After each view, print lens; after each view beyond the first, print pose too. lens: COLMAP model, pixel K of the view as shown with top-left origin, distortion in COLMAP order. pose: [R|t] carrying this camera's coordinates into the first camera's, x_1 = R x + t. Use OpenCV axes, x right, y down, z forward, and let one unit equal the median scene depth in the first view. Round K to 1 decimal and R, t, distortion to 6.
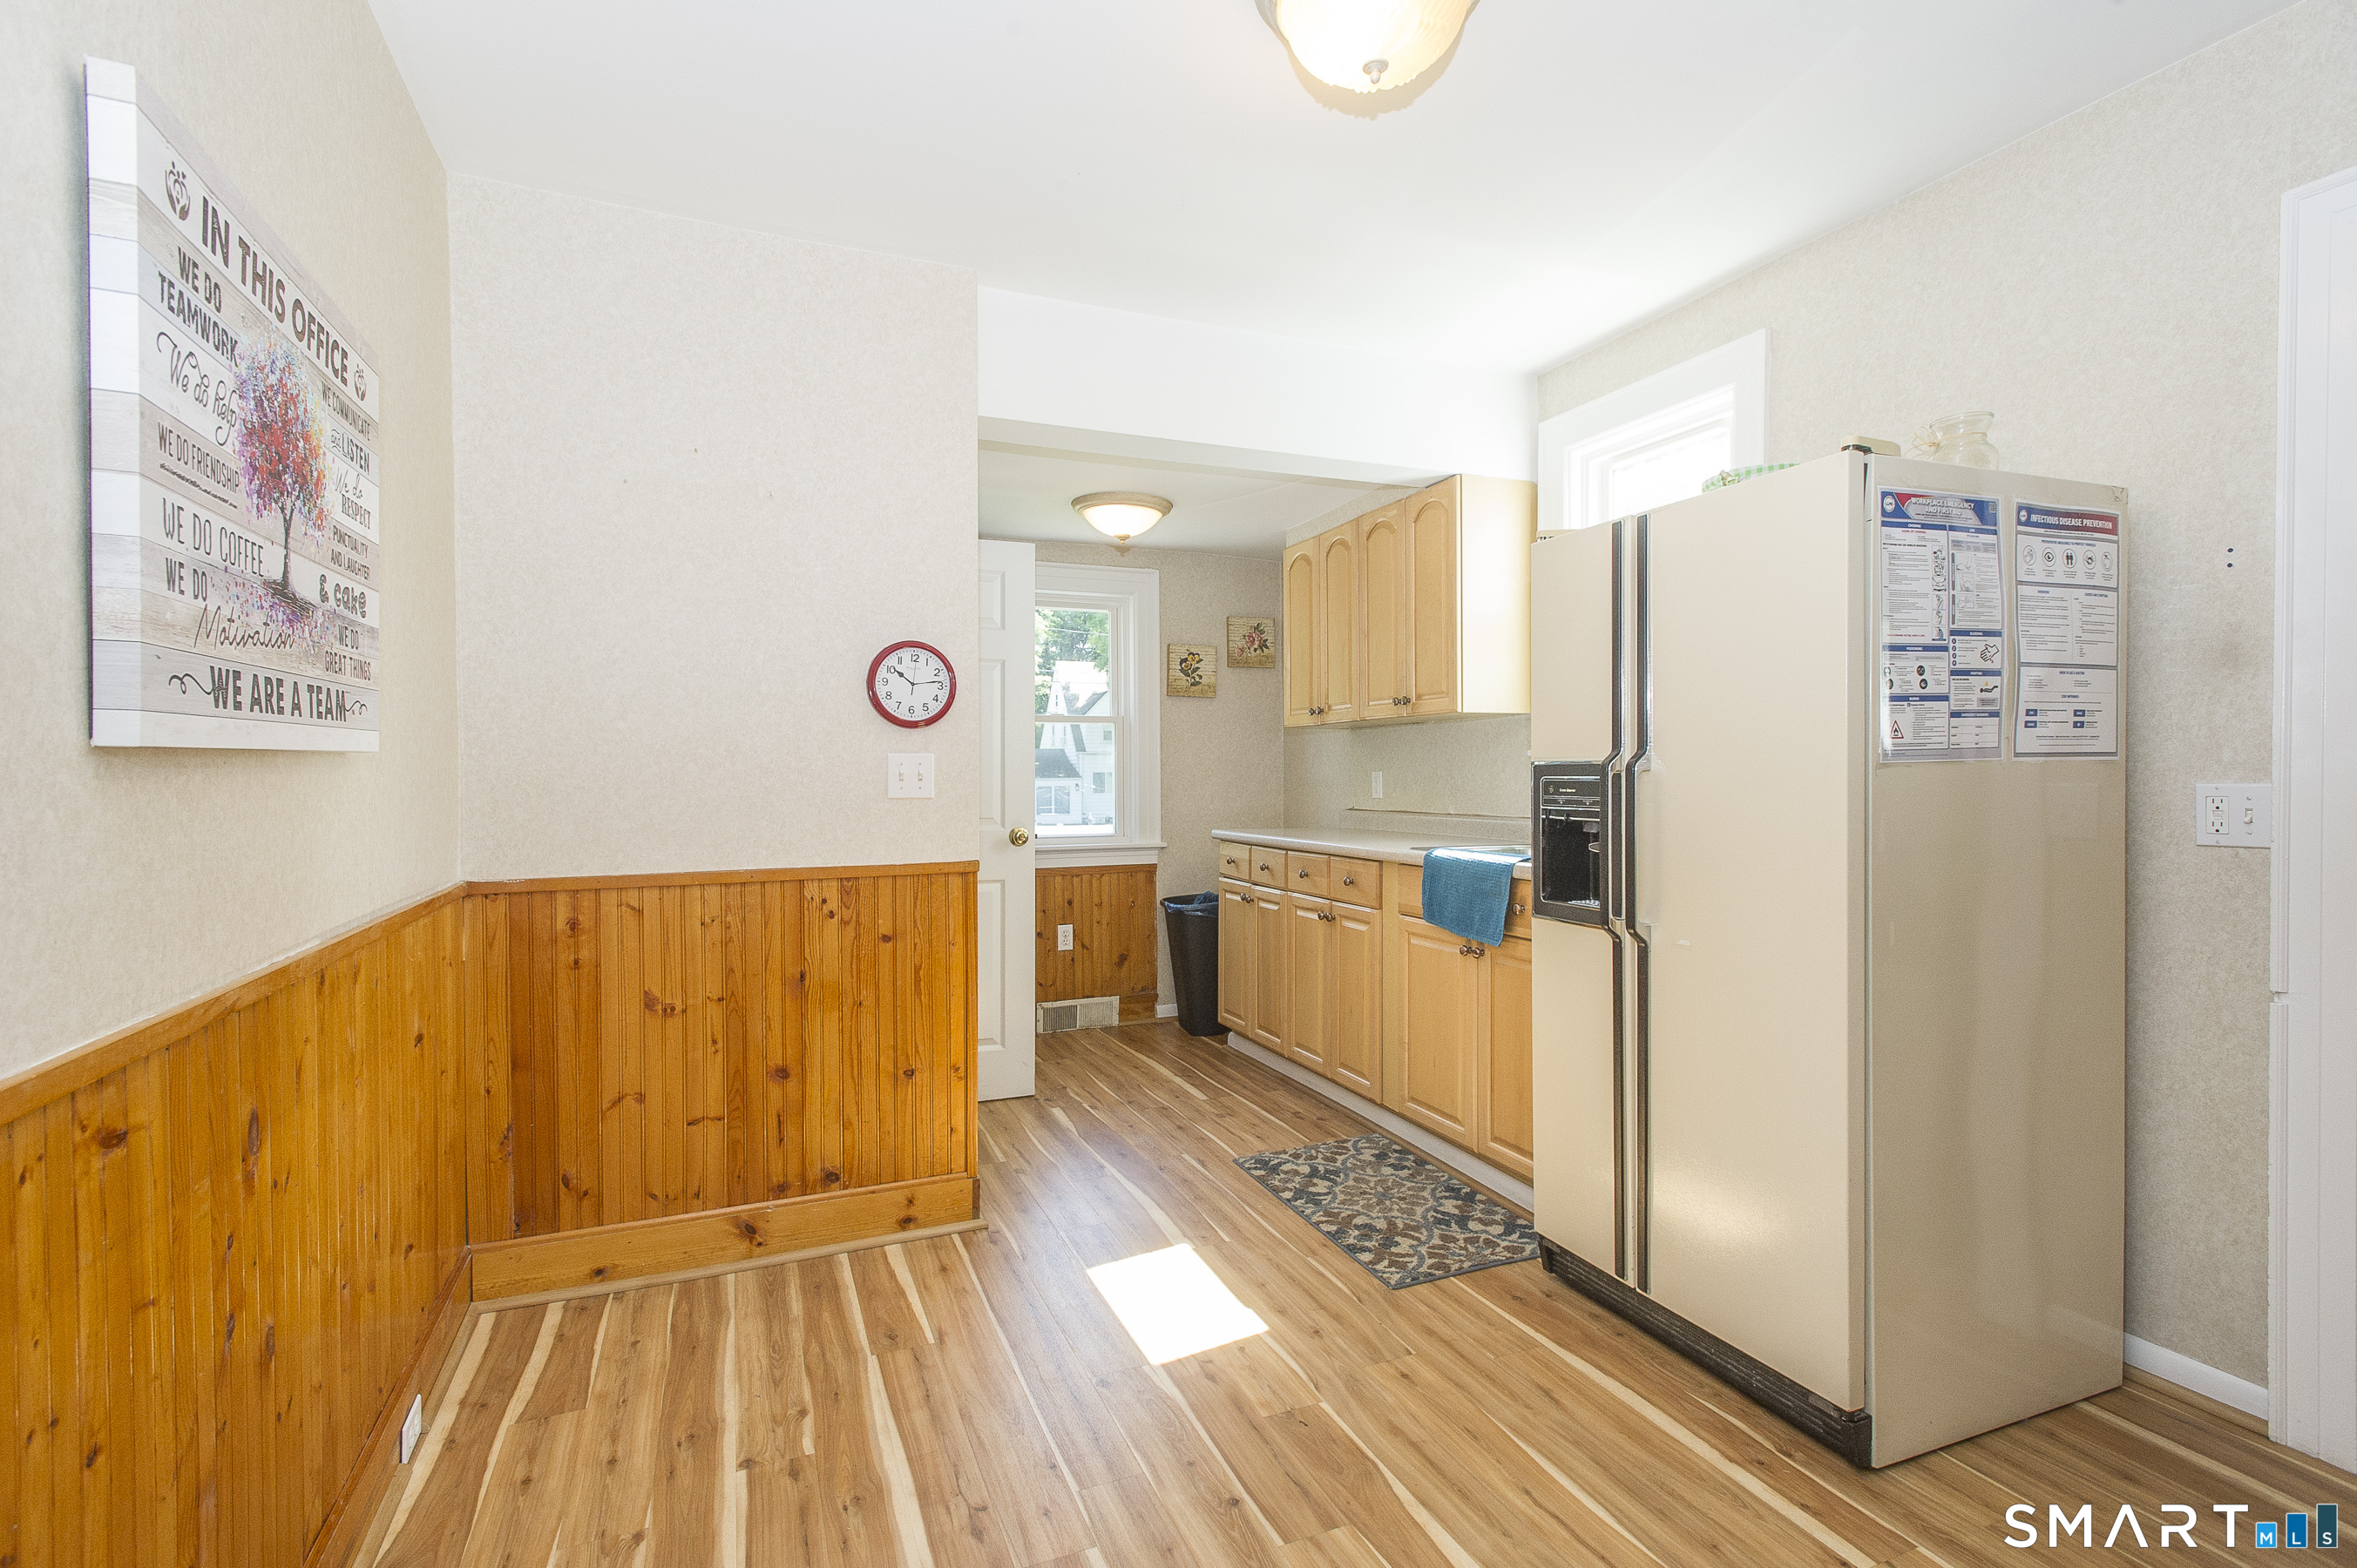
lens RADIAL K [[1101.7, 0, 1182.7], [0, 1101.7, 788.9], [0, 0, 1]] dist [0.026134, 0.000177]
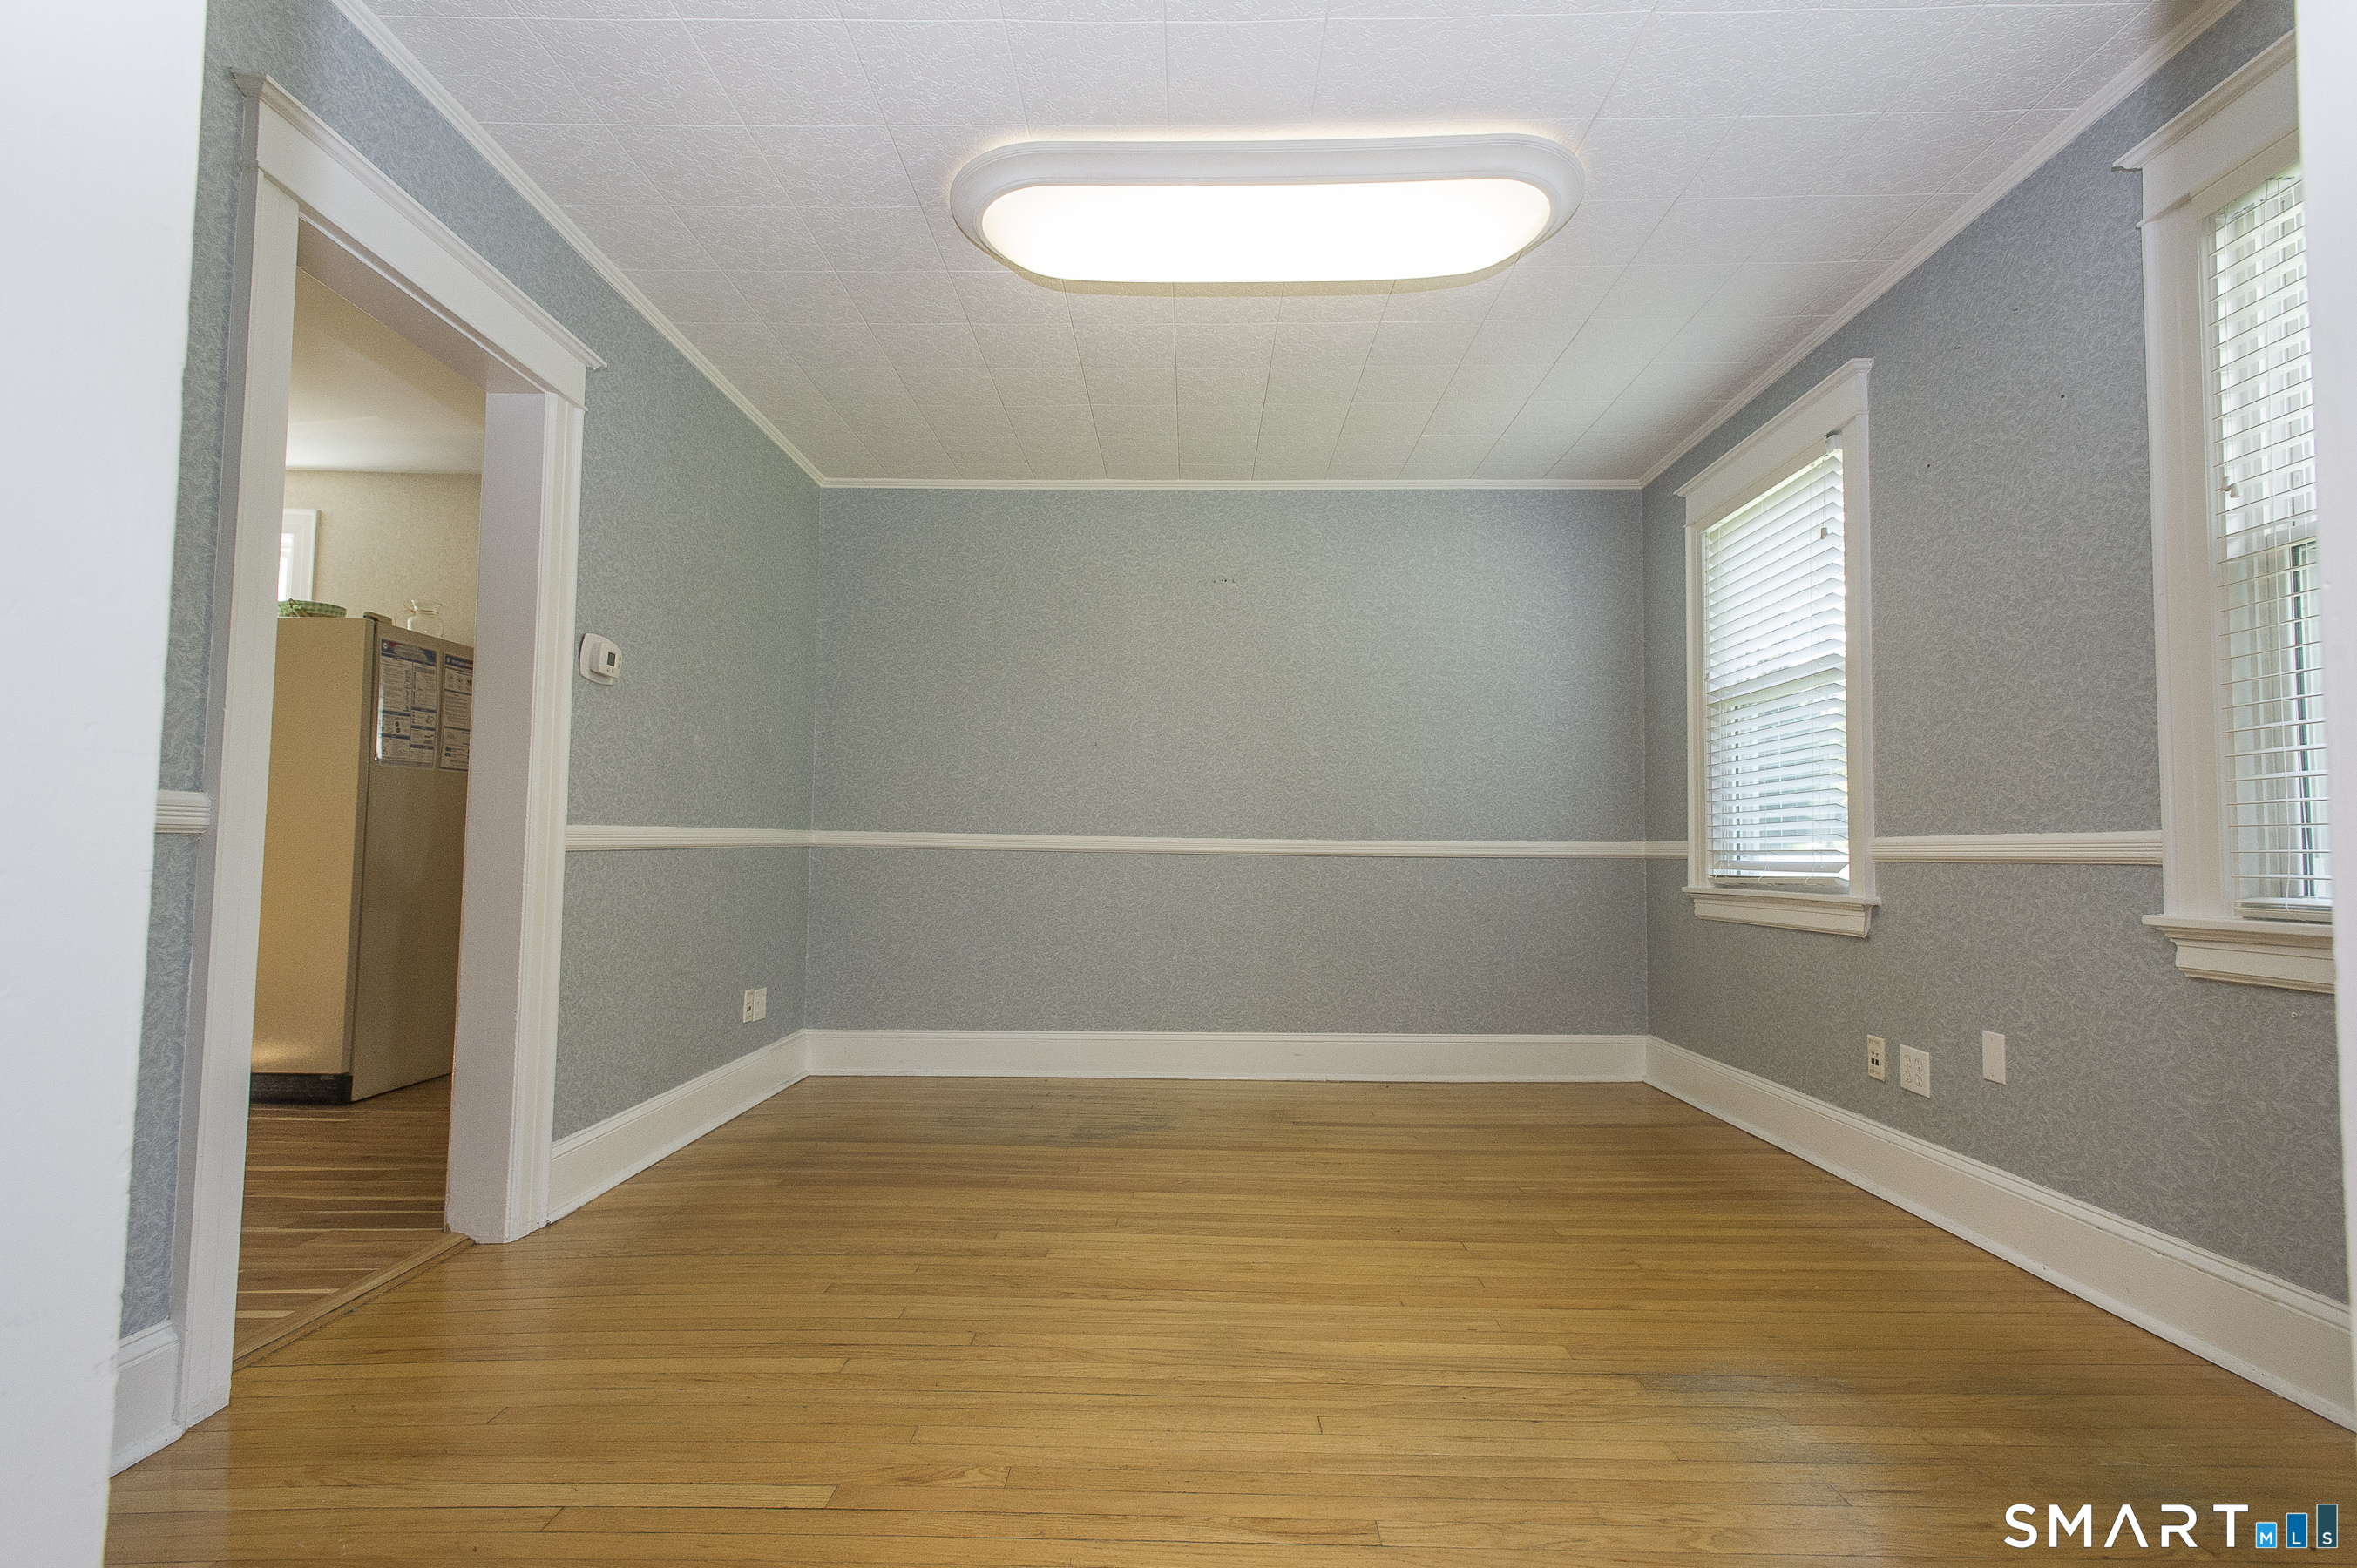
lens RADIAL K [[1144.8, 0, 1178.5], [0, 1144.8, 784.0], [0, 0, 1]] dist [0.017747, 0.000040]
pose [[0.404303, 0.066970, 0.912170, -0.755350], [-0.003439, 0.997420, -0.071705, 0.163975], [-0.914619, 0.025854, 0.403490, -1.277944]]
